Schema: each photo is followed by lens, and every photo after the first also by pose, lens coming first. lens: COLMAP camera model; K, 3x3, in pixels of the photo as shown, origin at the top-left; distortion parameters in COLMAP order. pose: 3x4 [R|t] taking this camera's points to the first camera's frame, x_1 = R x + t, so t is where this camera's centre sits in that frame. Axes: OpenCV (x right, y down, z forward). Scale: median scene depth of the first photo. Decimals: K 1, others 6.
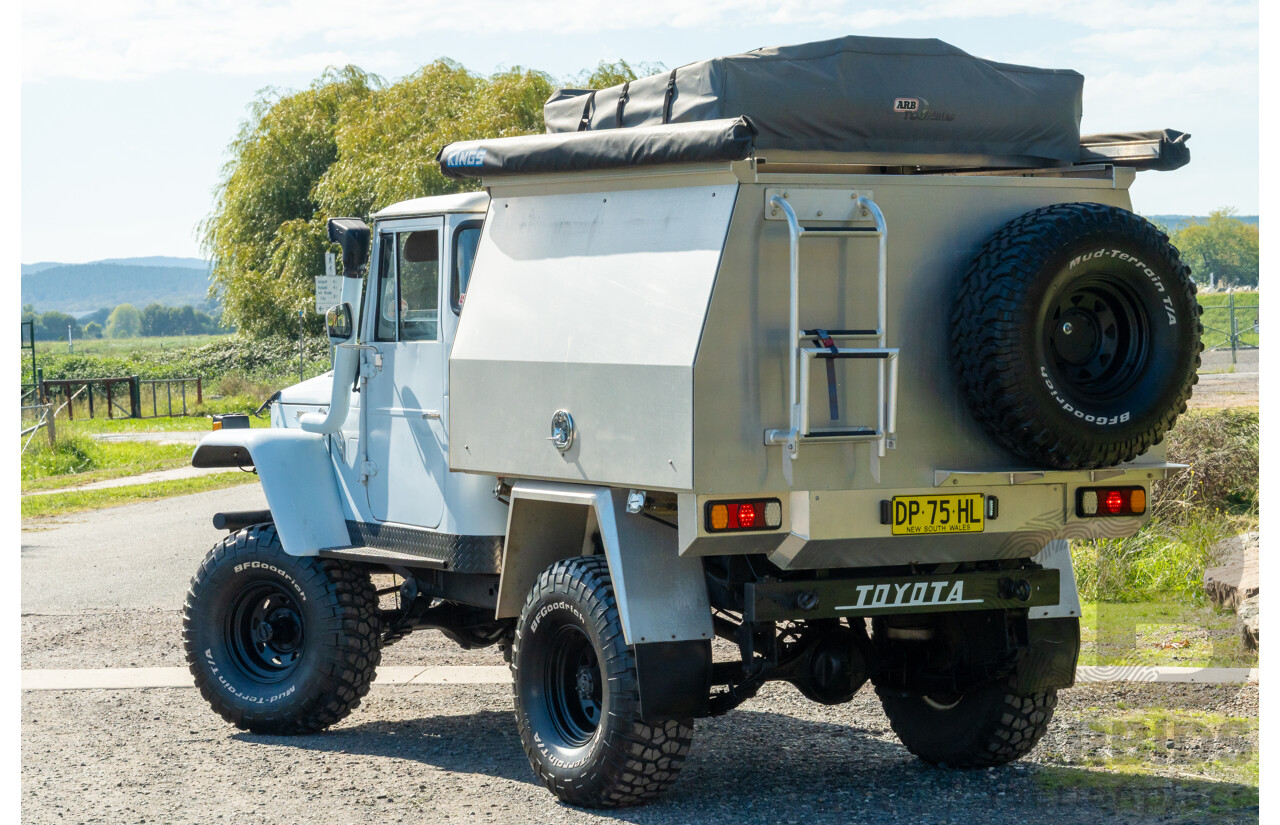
lens RADIAL K [[3643.8, 0, 590.7], [0, 3643.8, 410.5], [0, 0, 1]] dist [0.123565, -0.226841]
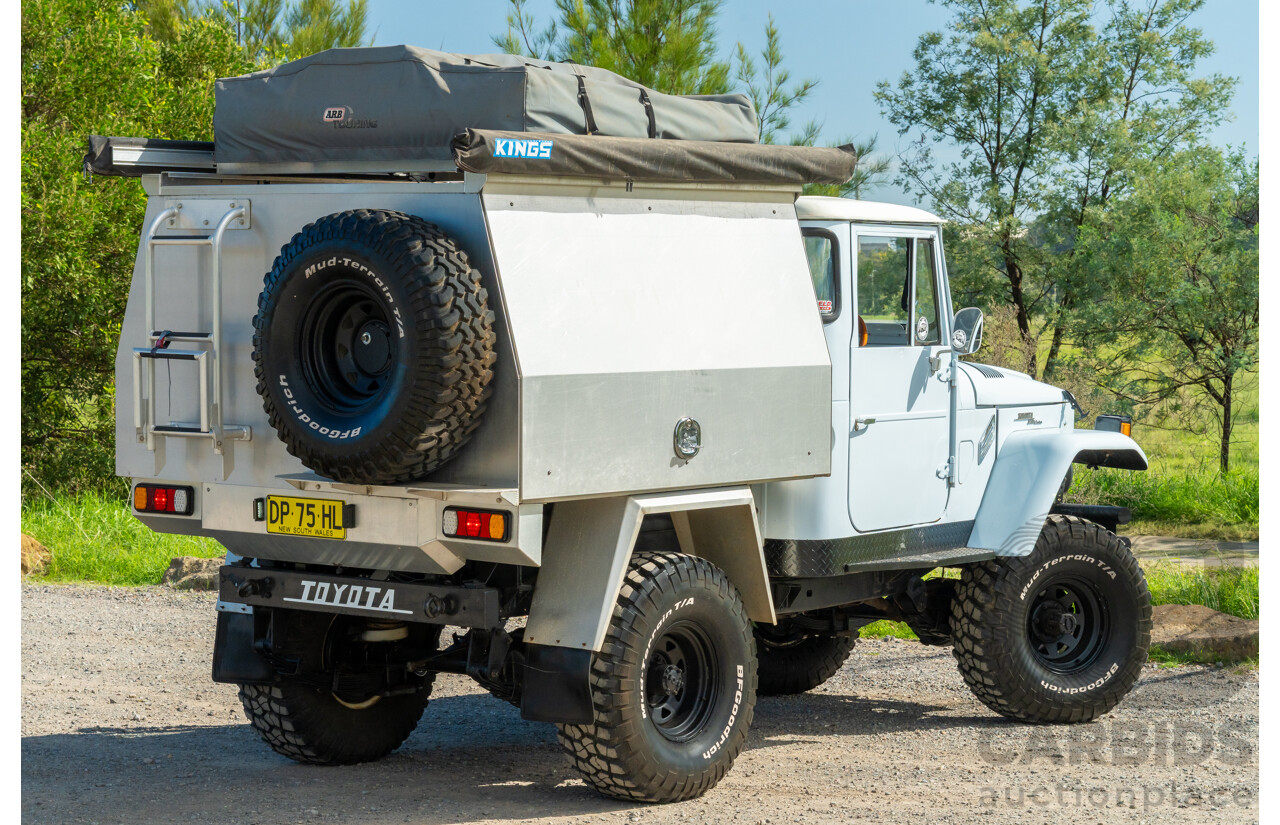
lens RADIAL K [[3102.7, 0, 643.8], [0, 3102.7, 411.4], [0, 0, 1]] dist [0.054587, 0.234346]
pose [[0.372426, 0.050523, -0.926686, 0.836855], [-0.039384, 0.998478, 0.038609, -0.034267], [0.927226, 0.022118, 0.373849, 0.686245]]
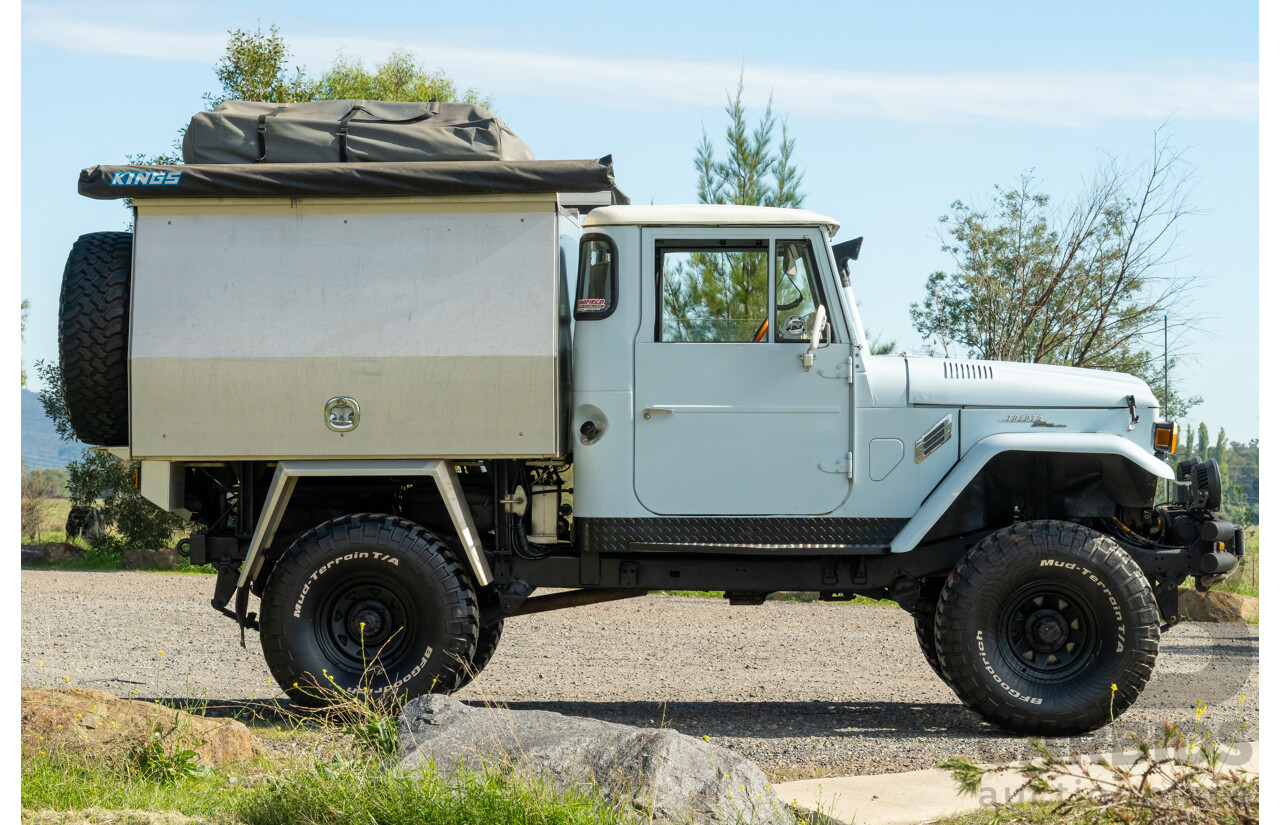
lens RADIAL K [[3643.8, 0, 590.7], [0, 3643.8, 410.5], [0, 0, 1]] dist [0.123565, -0.226841]
pose [[-0.549488, 0.011970, -0.835416, 0.979768], [-0.019258, 0.999450, 0.026987, -0.029644], [0.835280, 0.030917, -0.548956, 1.644959]]
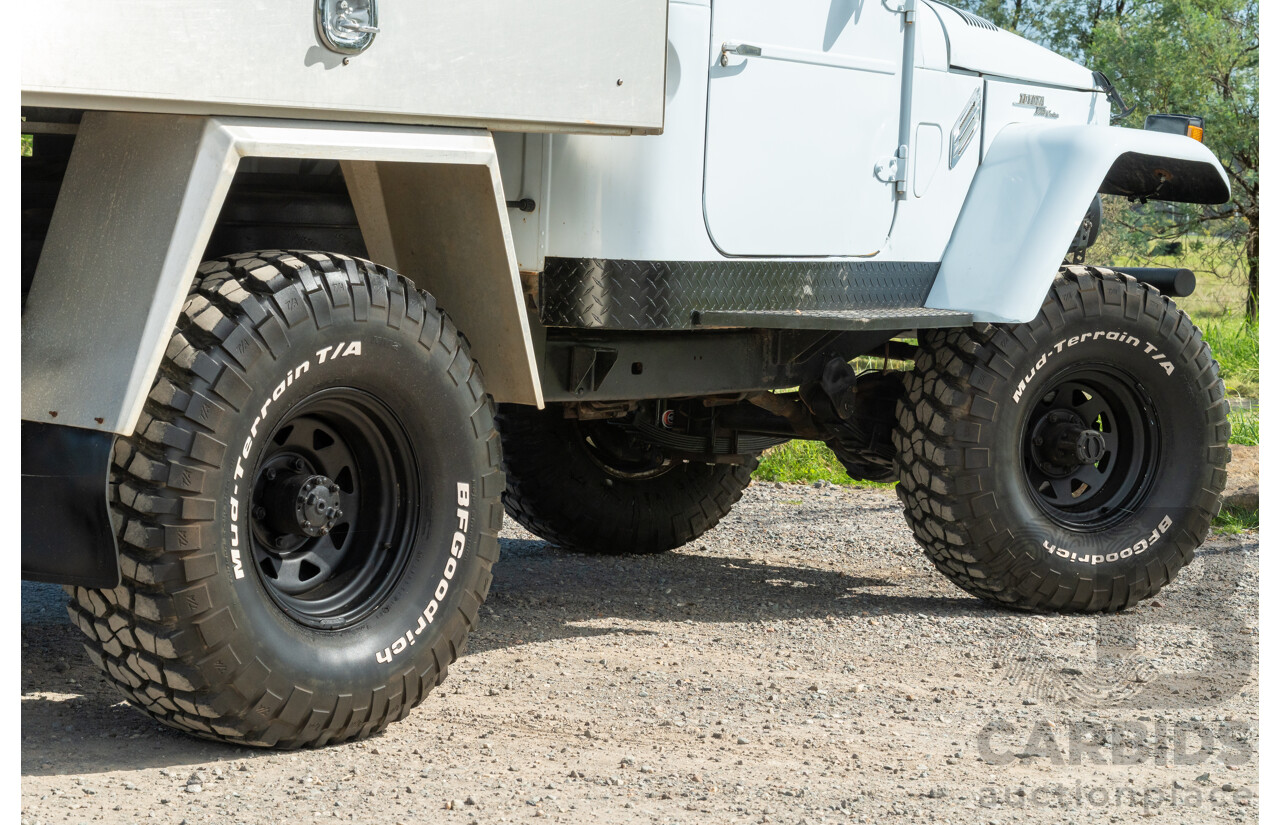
lens RADIAL K [[2816.9, 0, 636.7], [0, 2816.9, 394.0], [0, 0, 1]] dist [0.056867, -0.122740]
pose [[0.360107, 0.088208, -0.928732, 0.456619], [-0.069020, 0.995311, 0.067769, 0.023180], [0.930354, 0.039697, 0.364506, 0.897246]]
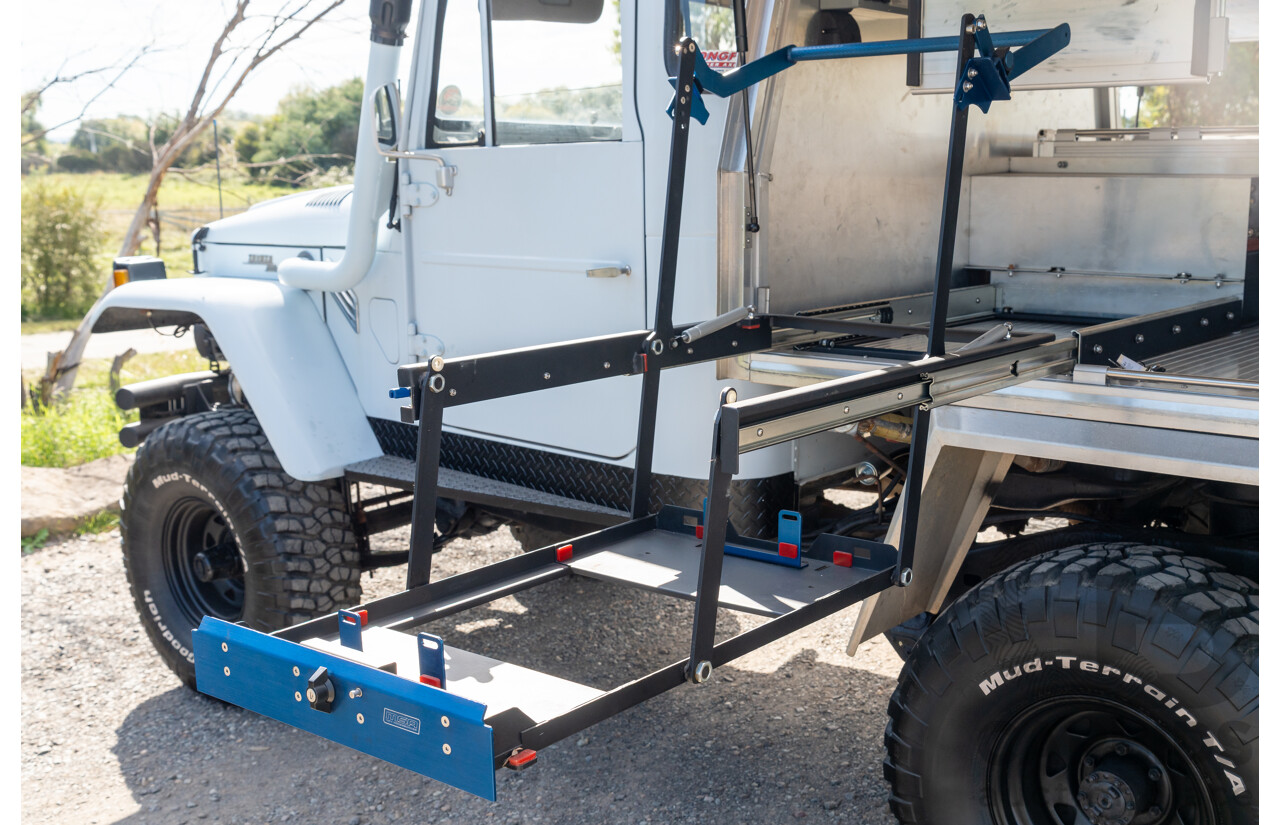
lens RADIAL K [[1394.4, 0, 708.1], [0, 1394.4, 445.2], [0, 0, 1]] dist [0.003815, -0.001681]
pose [[0.920530, -0.071315, 0.384108, -0.117568], [0.009463, 0.986980, 0.160567, -0.006892], [-0.390557, -0.144172, 0.909219, 0.790562]]
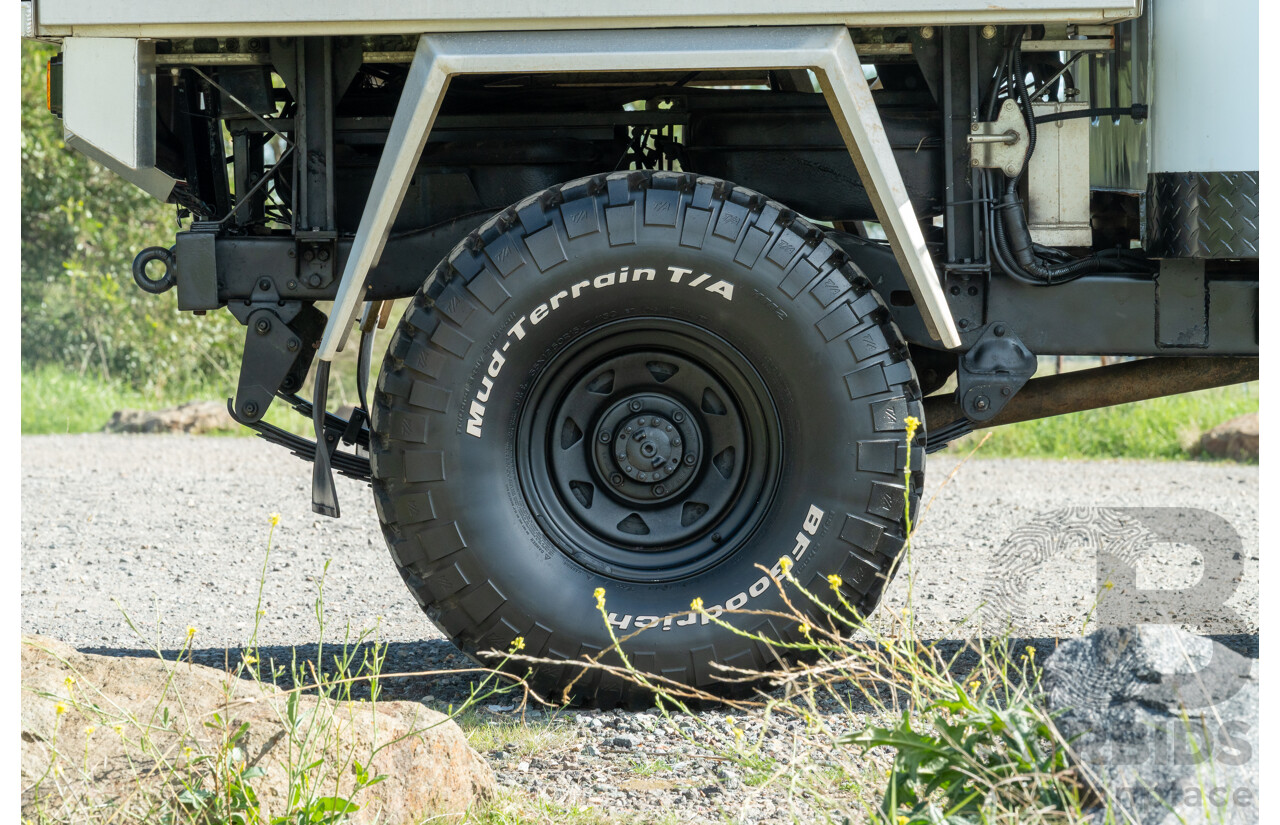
lens RADIAL K [[5263.0, 0, 724.4], [0, 5263.0, 412.4], [0, 0, 1]] dist [0.132568, 1.708914]
pose [[-0.472351, 0.052015, -0.879875, 0.645701], [-0.009235, 0.997910, 0.063951, 0.020738], [0.881362, 0.038333, -0.470883, 1.291080]]
